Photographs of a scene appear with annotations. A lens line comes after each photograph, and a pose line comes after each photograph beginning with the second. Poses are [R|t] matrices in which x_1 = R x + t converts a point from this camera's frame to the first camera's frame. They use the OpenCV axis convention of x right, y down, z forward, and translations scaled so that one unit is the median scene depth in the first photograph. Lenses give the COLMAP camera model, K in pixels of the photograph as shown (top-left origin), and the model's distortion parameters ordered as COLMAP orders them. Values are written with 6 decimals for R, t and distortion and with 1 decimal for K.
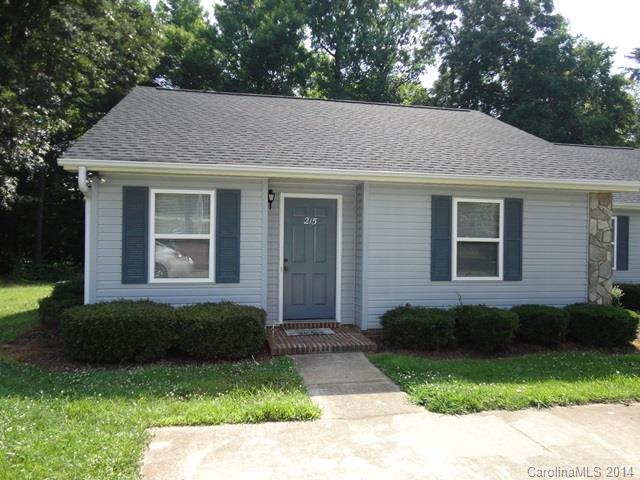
lens RADIAL K [[468.8, 0, 317.1], [0, 468.8, 237.8], [0, 0, 1]] dist [0.030284, 0.005914]
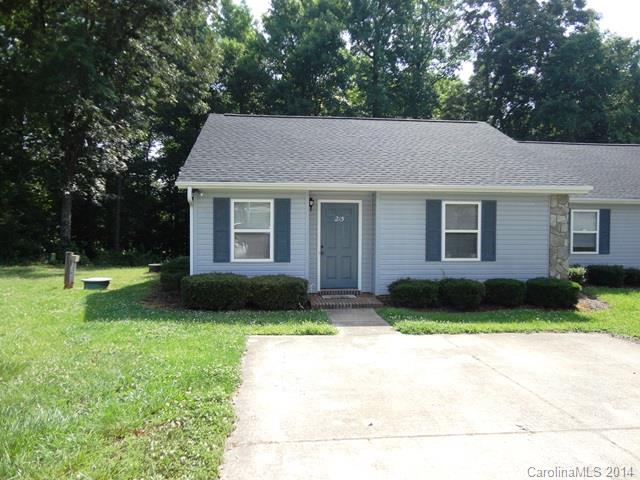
lens RADIAL K [[468.8, 0, 321.7], [0, 468.8, 243.2], [0, 0, 1]] dist [0.030284, 0.005914]
pose [[0.996140, -0.003962, -0.087686, 0.054041], [0.007243, 0.999284, 0.037132, -0.014563], [0.087476, -0.037624, 0.995456, -0.393781]]
